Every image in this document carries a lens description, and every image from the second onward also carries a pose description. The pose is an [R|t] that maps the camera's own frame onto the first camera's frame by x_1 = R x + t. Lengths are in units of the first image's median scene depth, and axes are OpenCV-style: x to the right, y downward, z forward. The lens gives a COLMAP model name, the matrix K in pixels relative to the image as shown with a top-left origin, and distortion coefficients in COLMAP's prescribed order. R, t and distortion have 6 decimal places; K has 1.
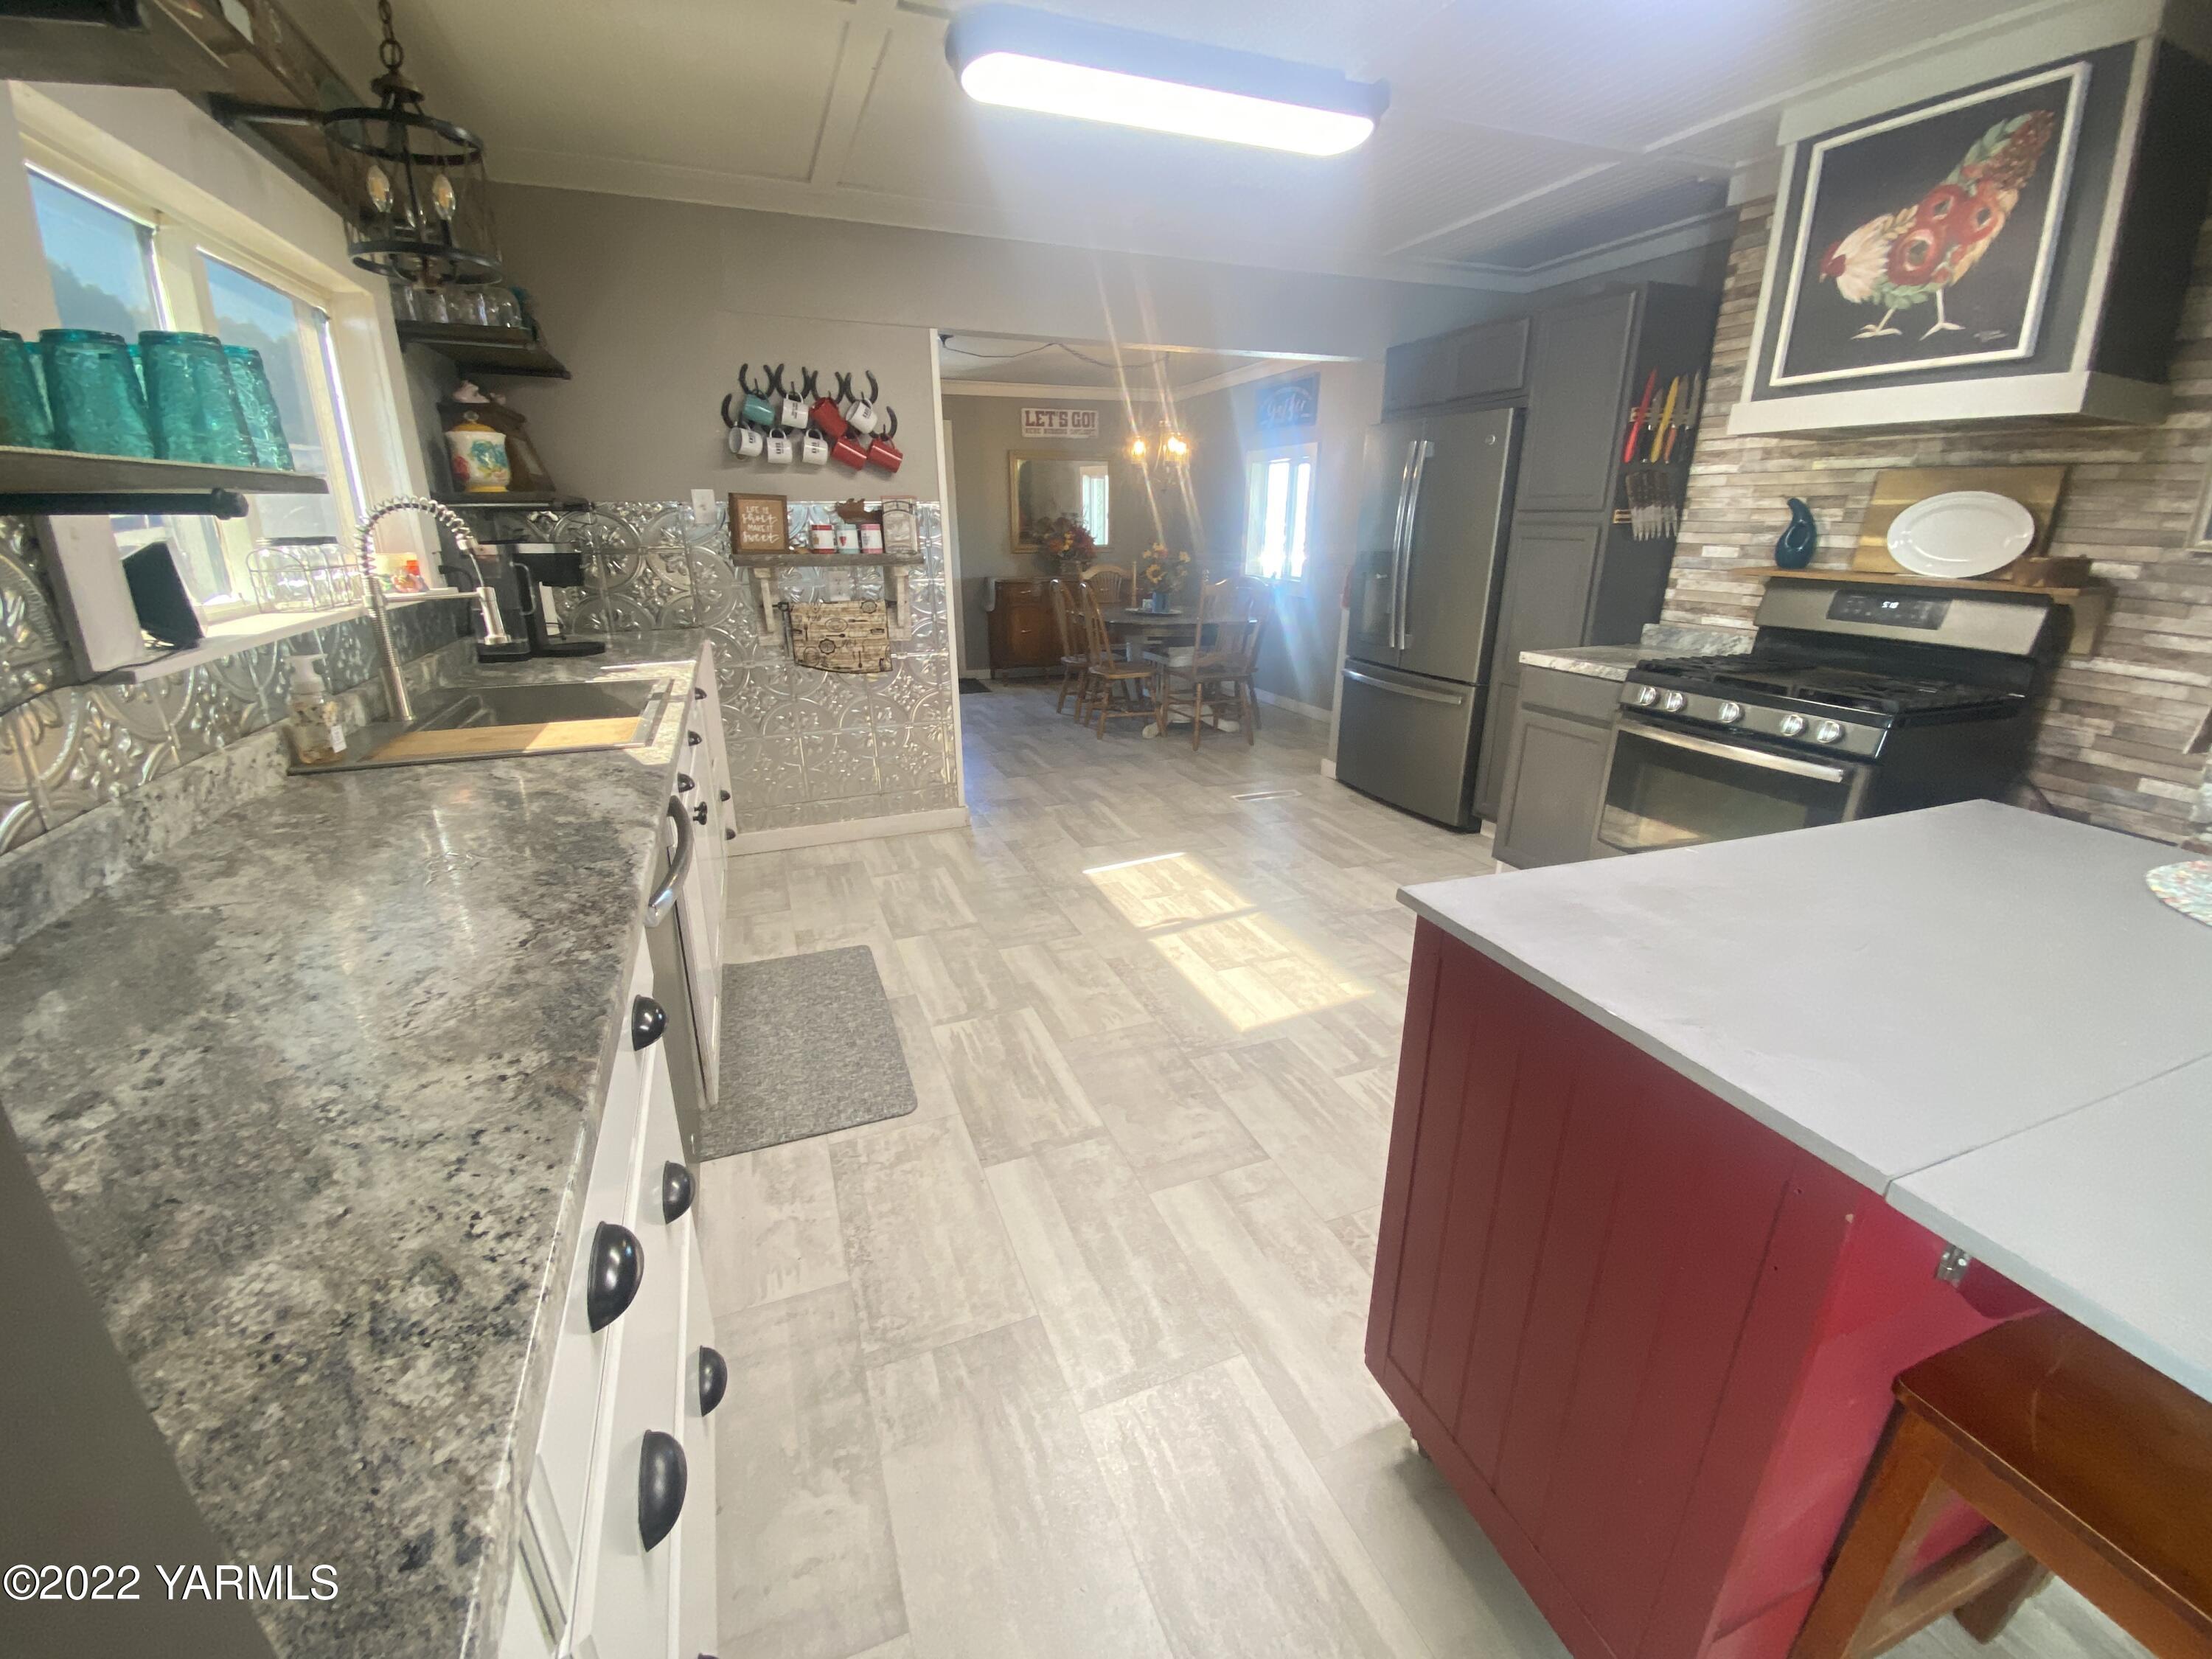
lens RADIAL K [[908.1, 0, 1103.4], [0, 908.1, 812.8], [0, 0, 1]] dist [0.041987, -0.028146]
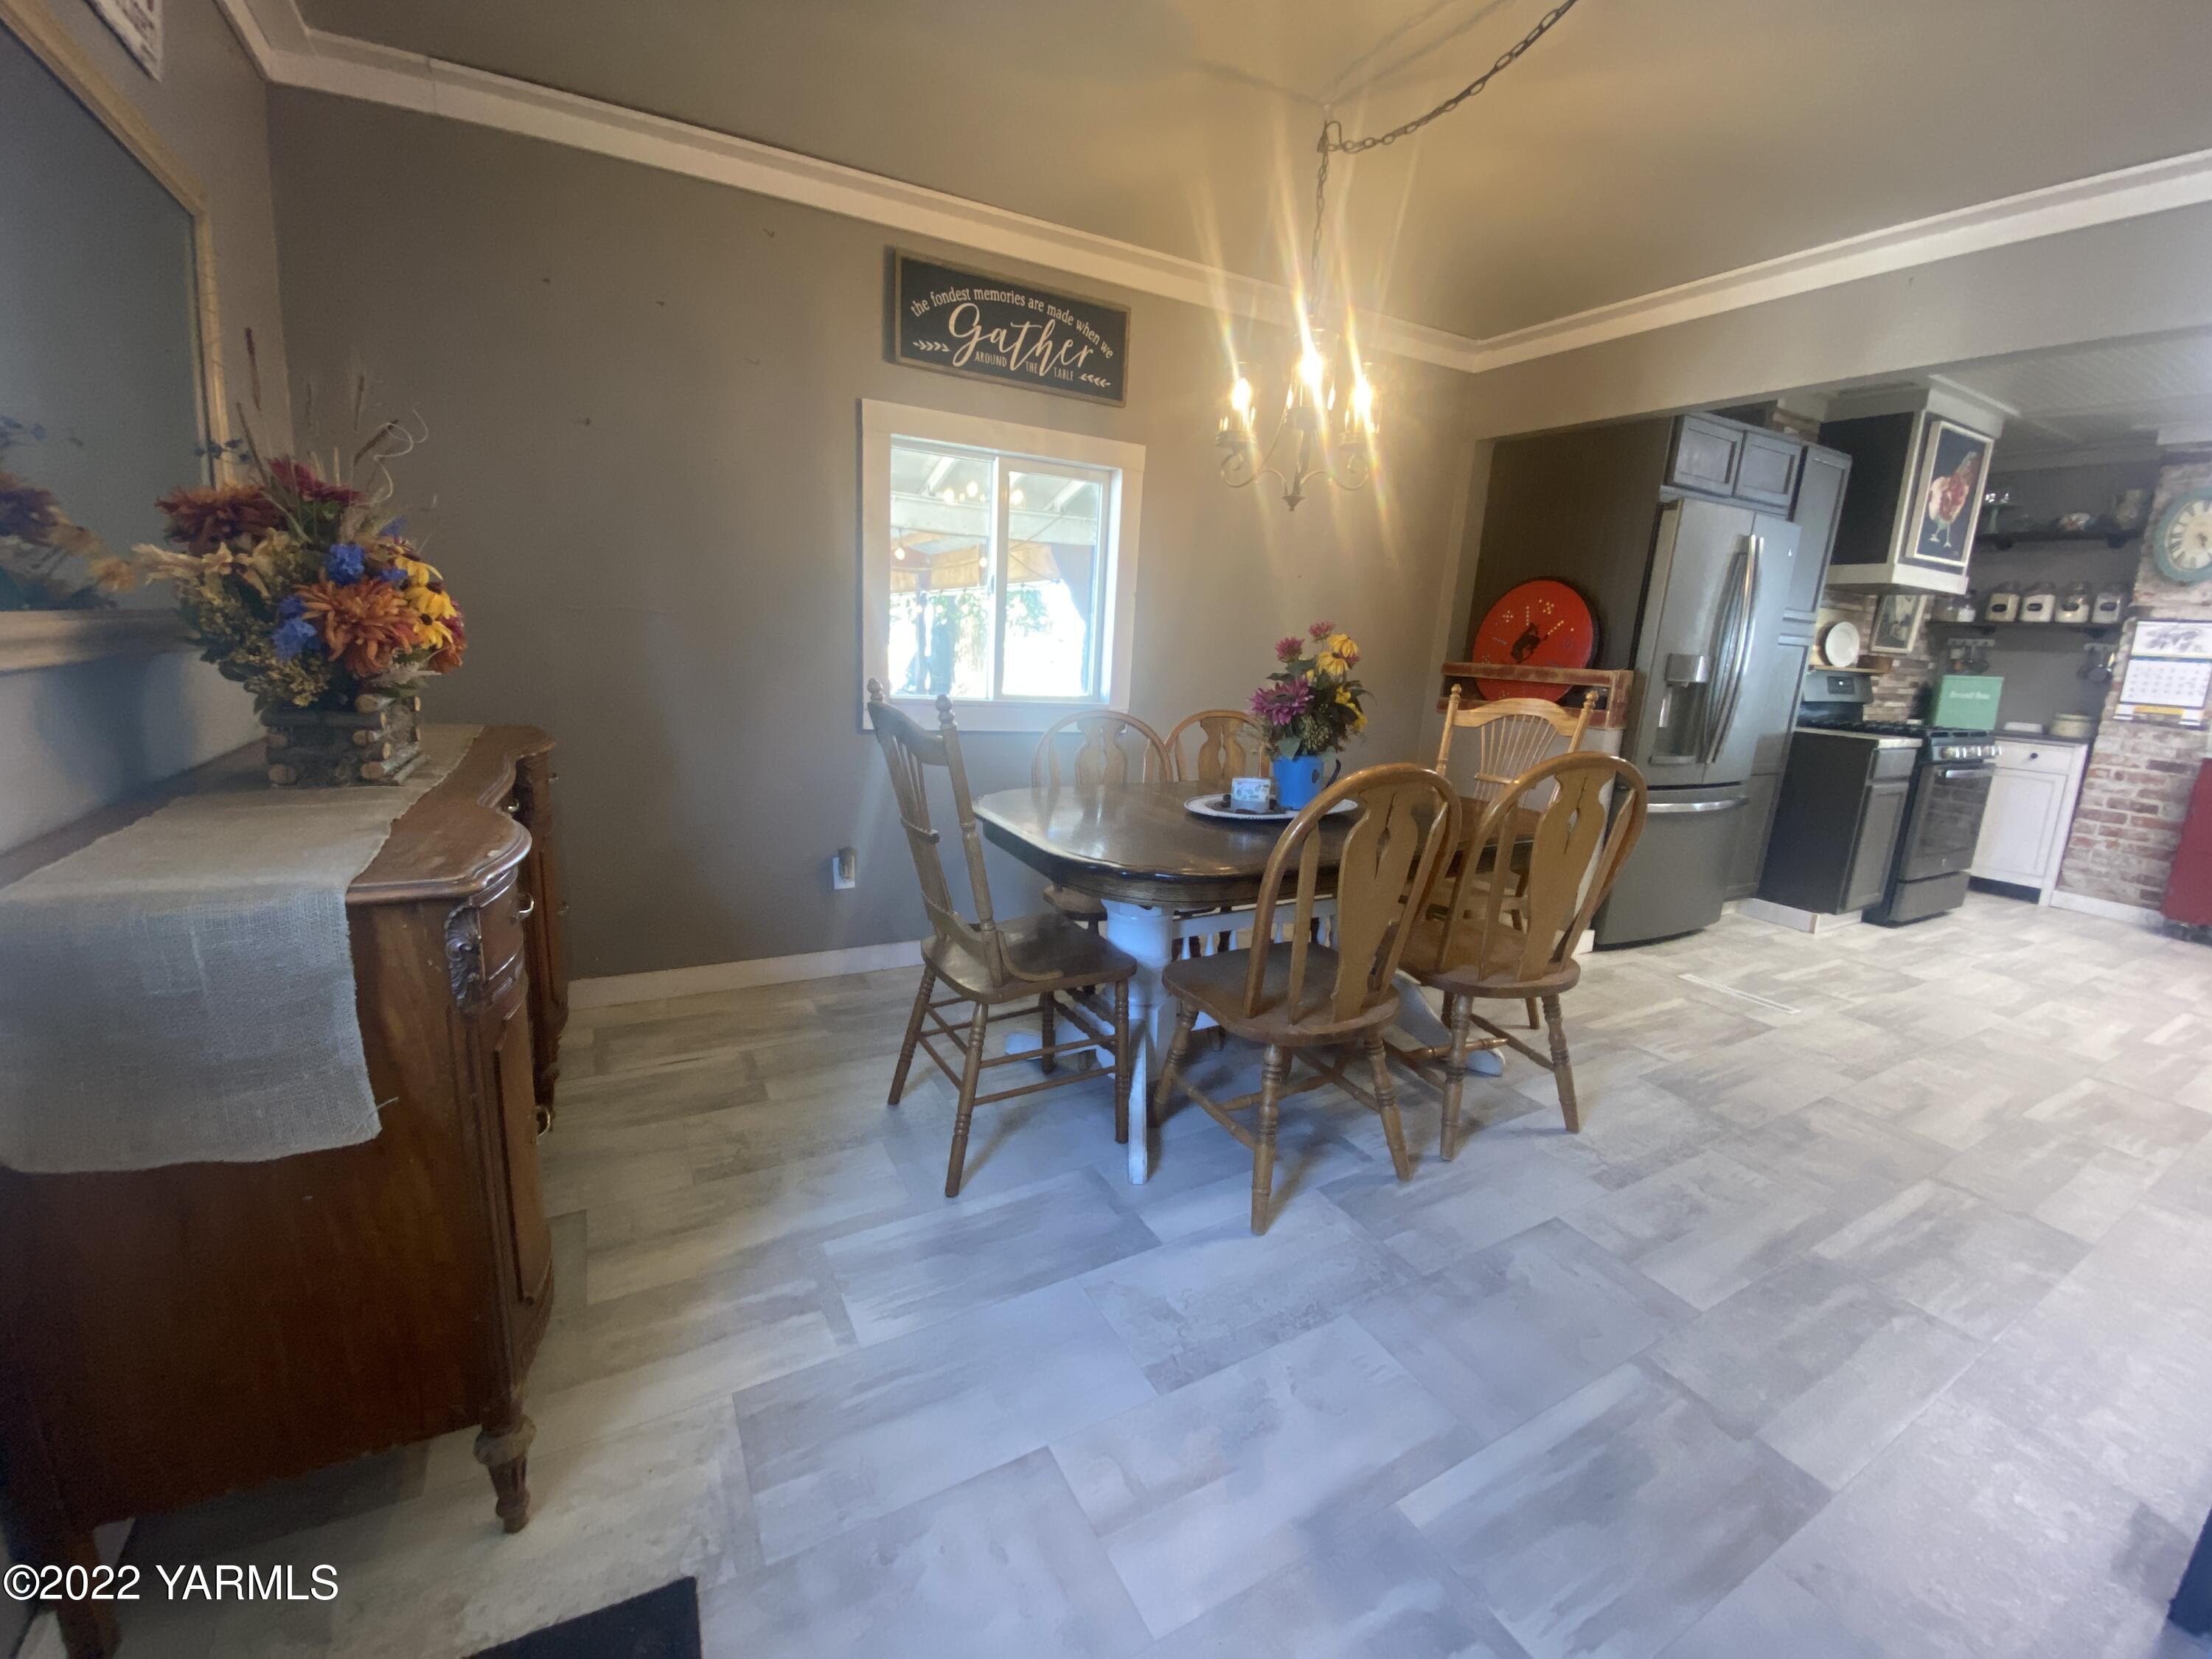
lens RADIAL K [[908.1, 0, 1103.4], [0, 908.1, 812.8], [0, 0, 1]] dist [0.041987, -0.028146]
pose [[-0.151913, -0.203178, 0.967286, -0.782771], [0.255261, 0.937379, 0.236985, -0.848210], [-0.954864, 0.282911, -0.090537, 2.837582]]
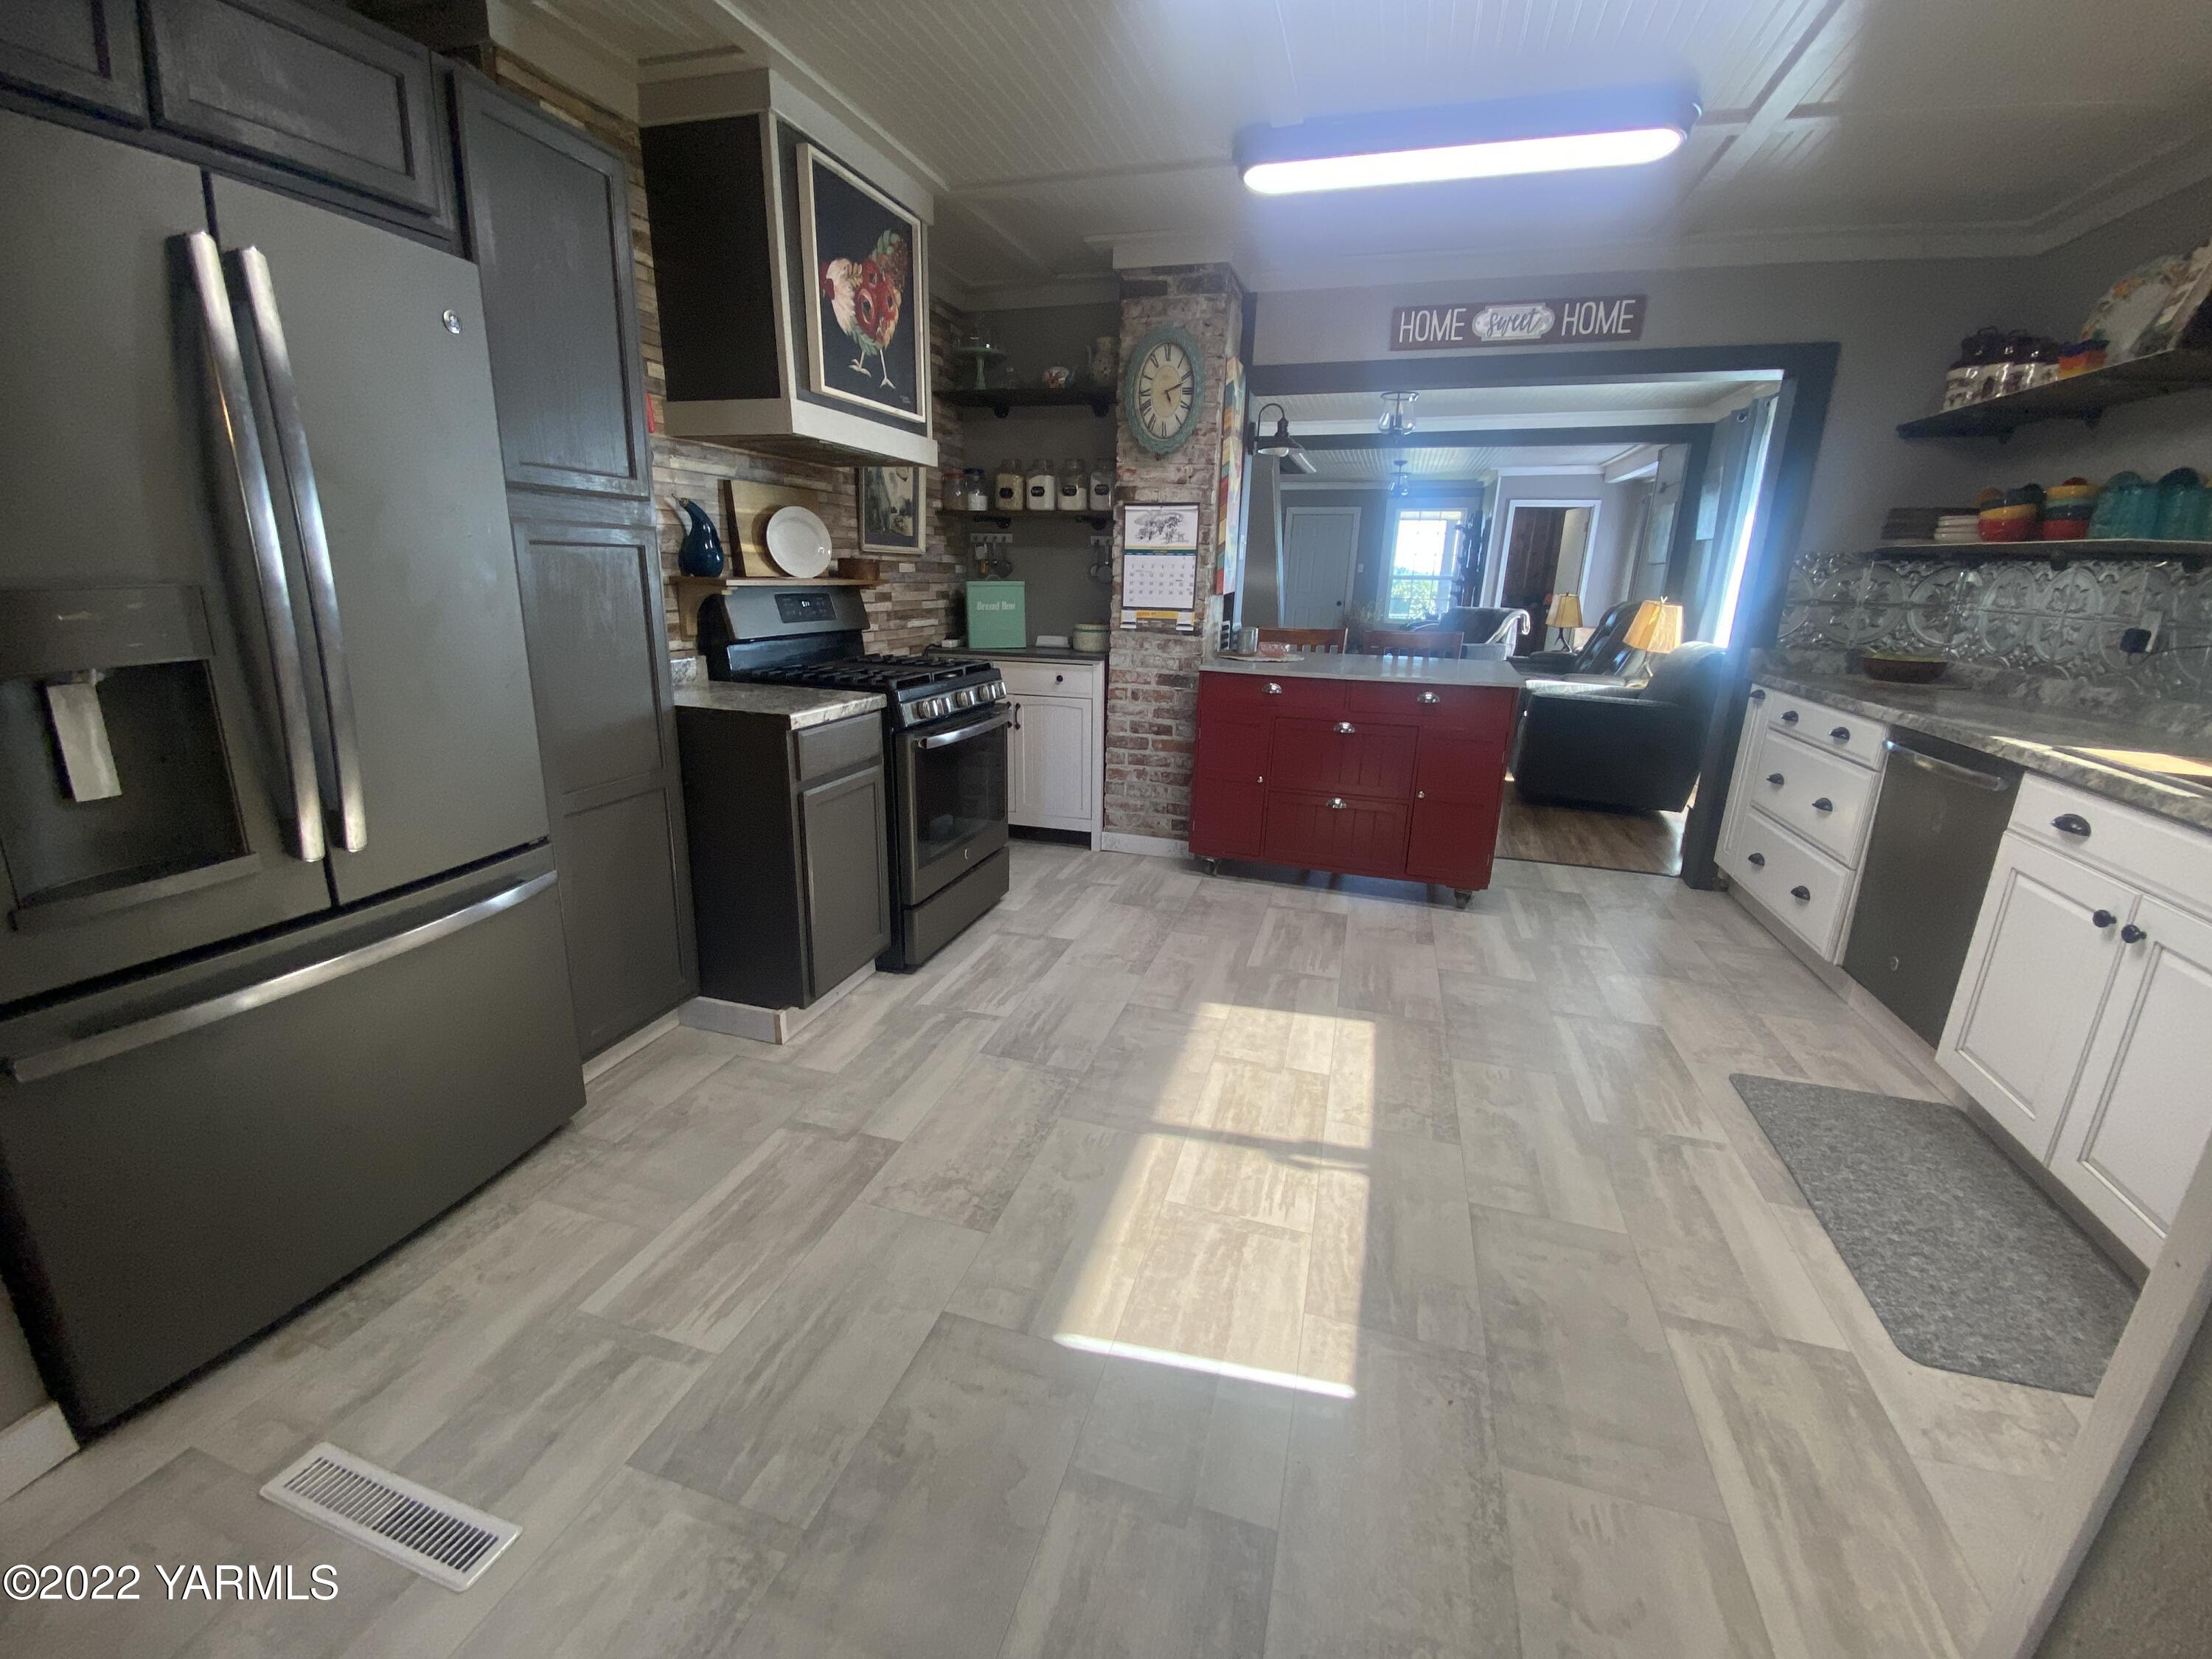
lens RADIAL K [[908.1, 0, 1103.4], [0, 908.1, 812.8], [0, 0, 1]] dist [0.041987, -0.028146]
pose [[-0.783962, -0.186043, 0.592277, -0.187353], [0.164028, 0.858063, 0.486645, -0.540085], [-0.598747, 0.478661, -0.642172, 1.783313]]
